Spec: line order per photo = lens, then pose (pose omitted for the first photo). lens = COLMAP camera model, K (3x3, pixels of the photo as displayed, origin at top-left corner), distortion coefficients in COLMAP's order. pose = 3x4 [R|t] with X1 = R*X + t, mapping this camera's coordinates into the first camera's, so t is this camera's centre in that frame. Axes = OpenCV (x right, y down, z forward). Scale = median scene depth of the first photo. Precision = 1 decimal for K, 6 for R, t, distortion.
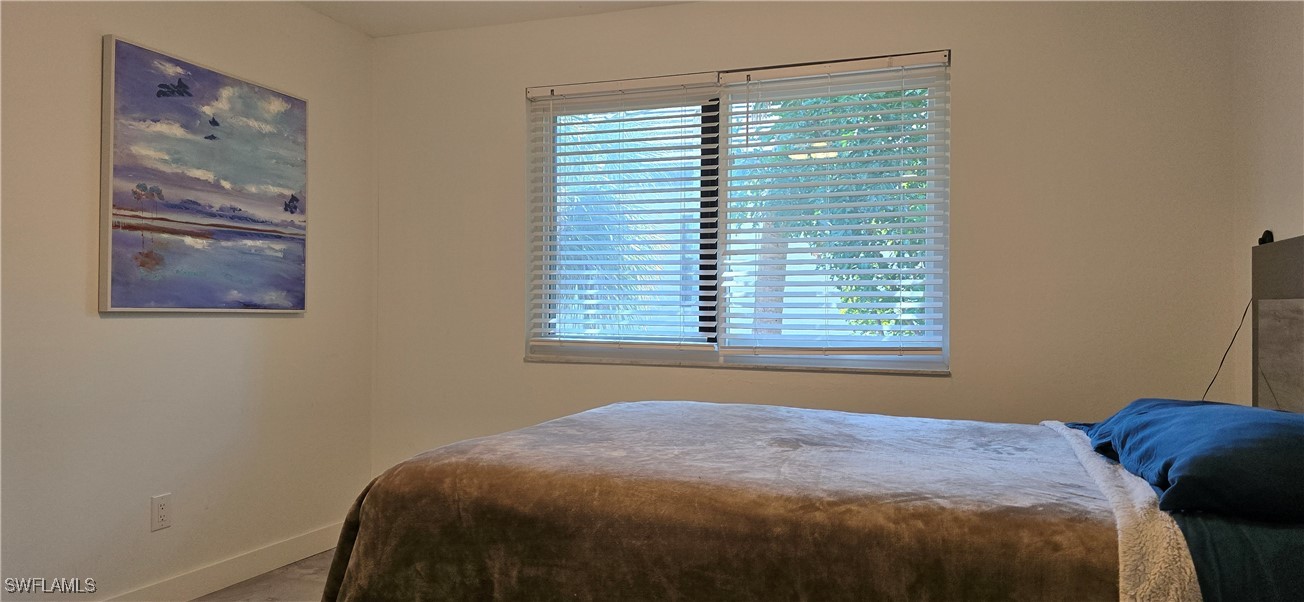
lens RADIAL K [[877.4, 0, 666.1], [0, 877.4, 304.7], [0, 0, 1]] dist [0.083019, -0.083285]
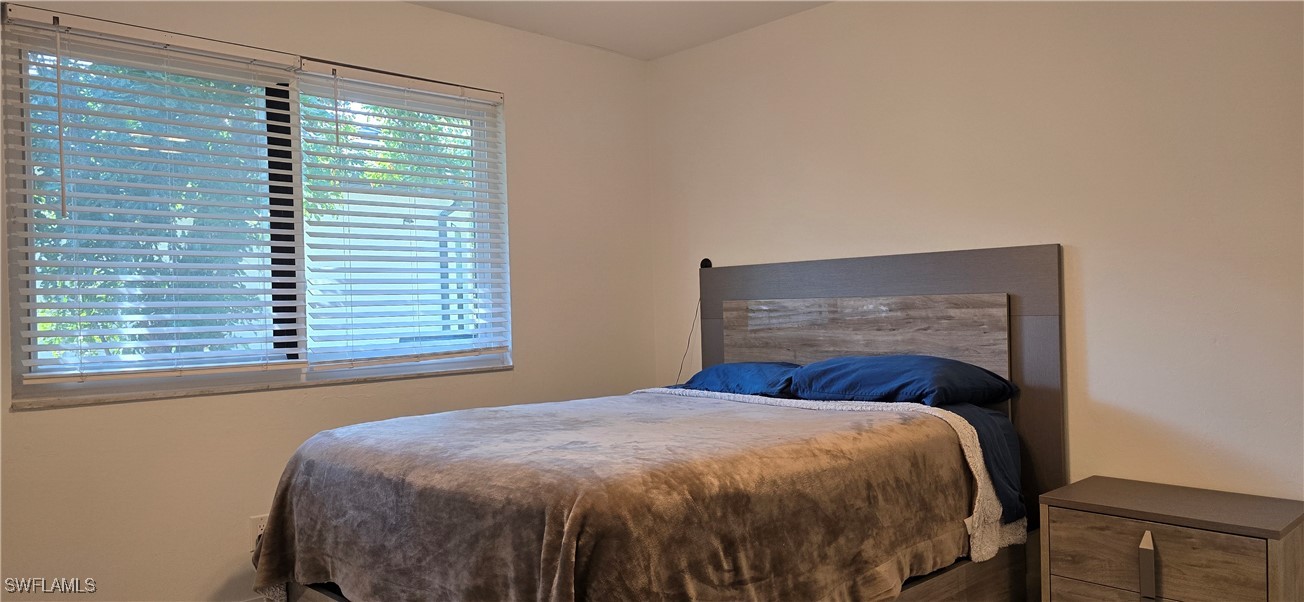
lens RADIAL K [[877.4, 0, 666.1], [0, 877.4, 304.7], [0, 0, 1]] dist [0.083019, -0.083285]
pose [[0.435448, -0.018002, 0.900034, -0.588089], [0.022491, 0.999705, 0.009114, -0.011562], [-0.899933, 0.016274, 0.435725, 0.270702]]
